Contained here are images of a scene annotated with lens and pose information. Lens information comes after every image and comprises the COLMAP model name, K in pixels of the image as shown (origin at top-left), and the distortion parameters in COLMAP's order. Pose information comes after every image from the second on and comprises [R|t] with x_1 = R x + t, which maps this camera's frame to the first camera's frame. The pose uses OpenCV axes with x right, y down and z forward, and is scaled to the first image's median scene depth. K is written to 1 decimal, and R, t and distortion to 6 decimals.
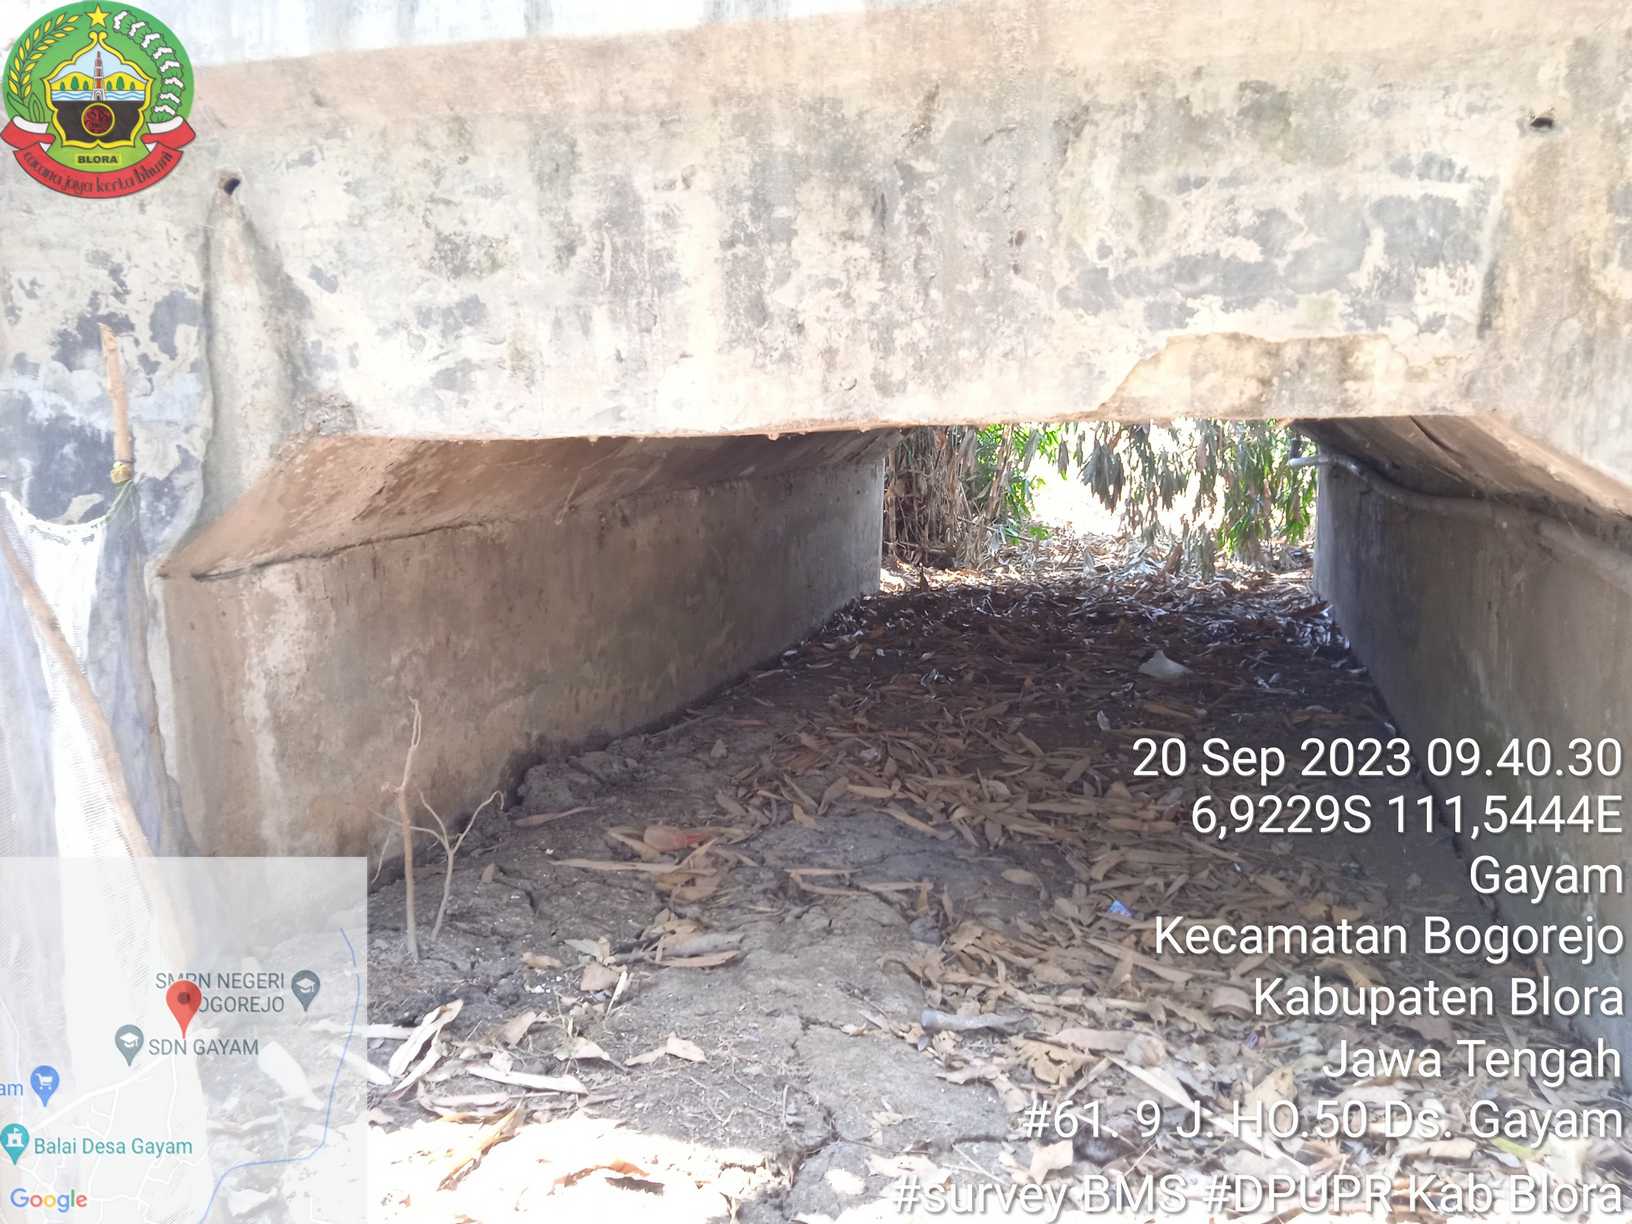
lens RADIAL K [[1344.9, 0, 826.9], [0, 1344.9, 613.6], [0, 0, 1]] dist [0.069380, -0.089470]
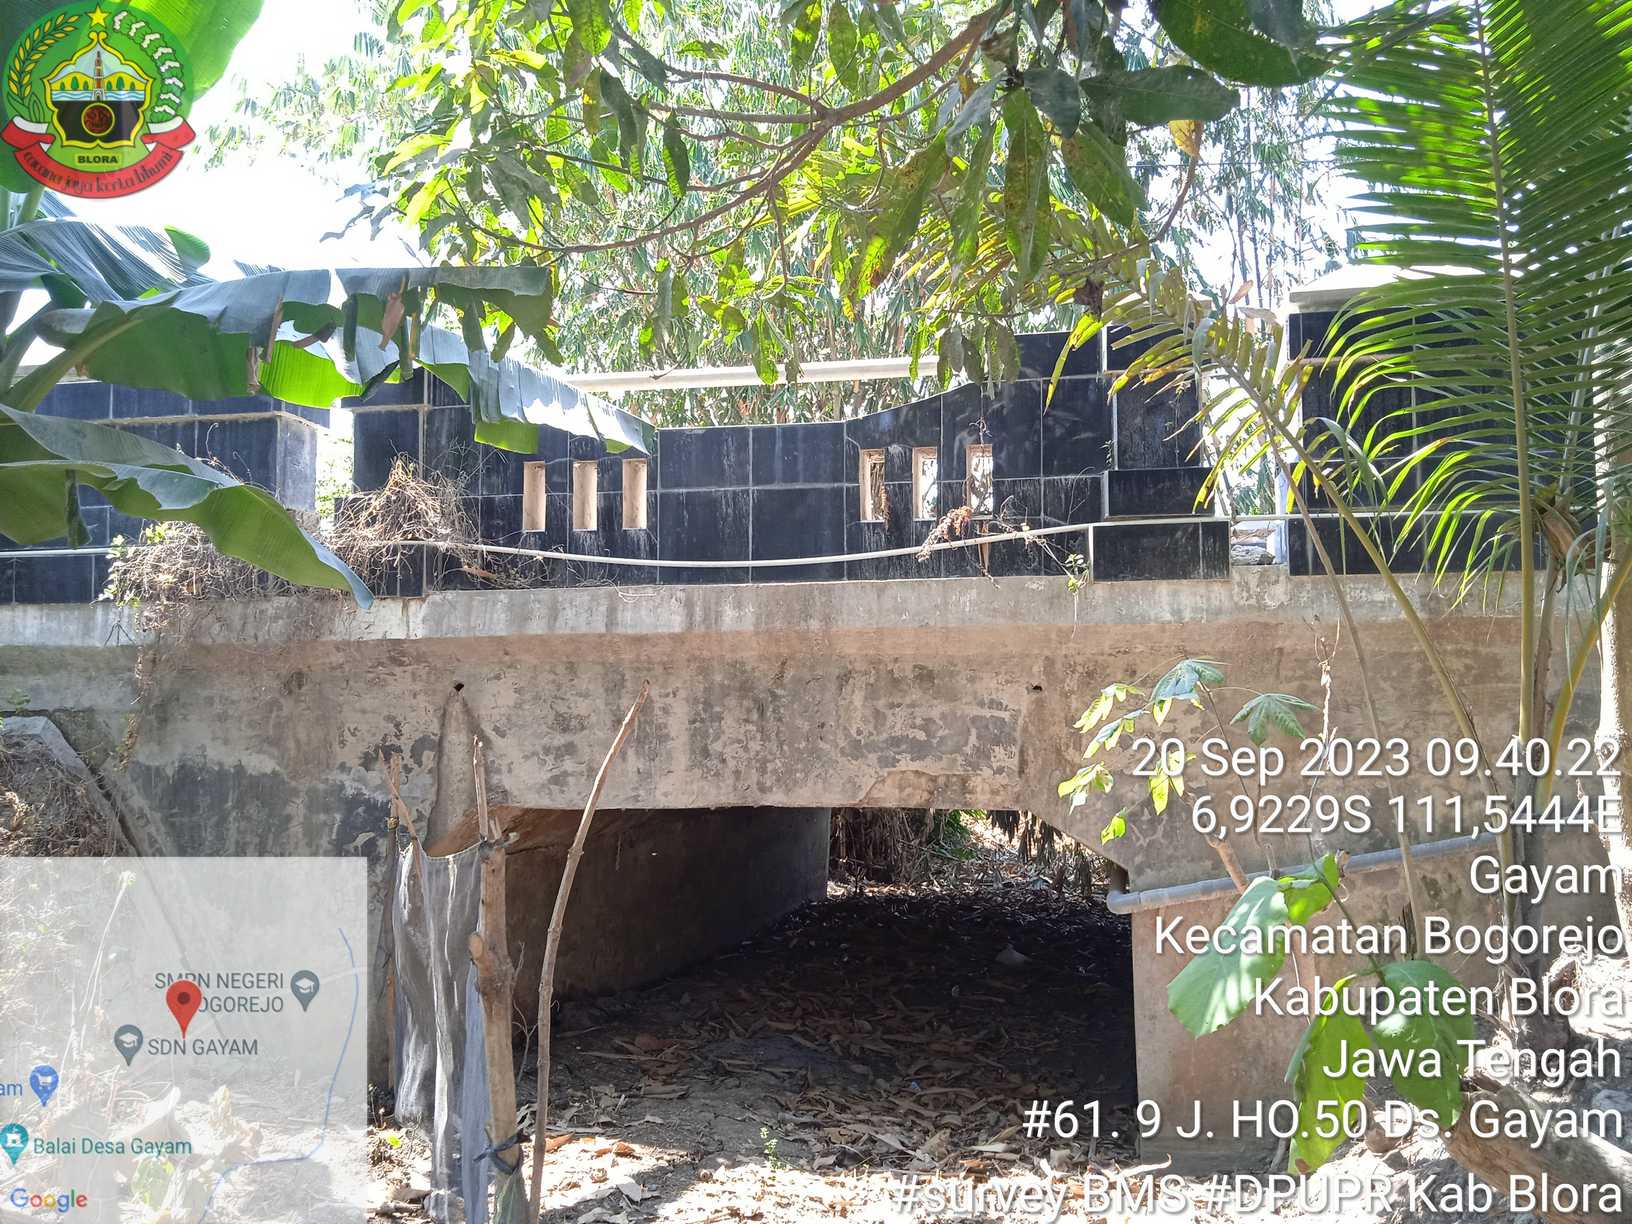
lens RADIAL K [[1344.9, 0, 826.9], [0, 1344.9, 613.6], [0, 0, 1]] dist [0.069380, -0.089470]
pose [[0.999838, 0.017967, -0.000916, 0.131560], [-0.017700, 0.973327, -0.228740, 0.044034], [-0.003219, 0.228719, 0.973487, -1.058313]]
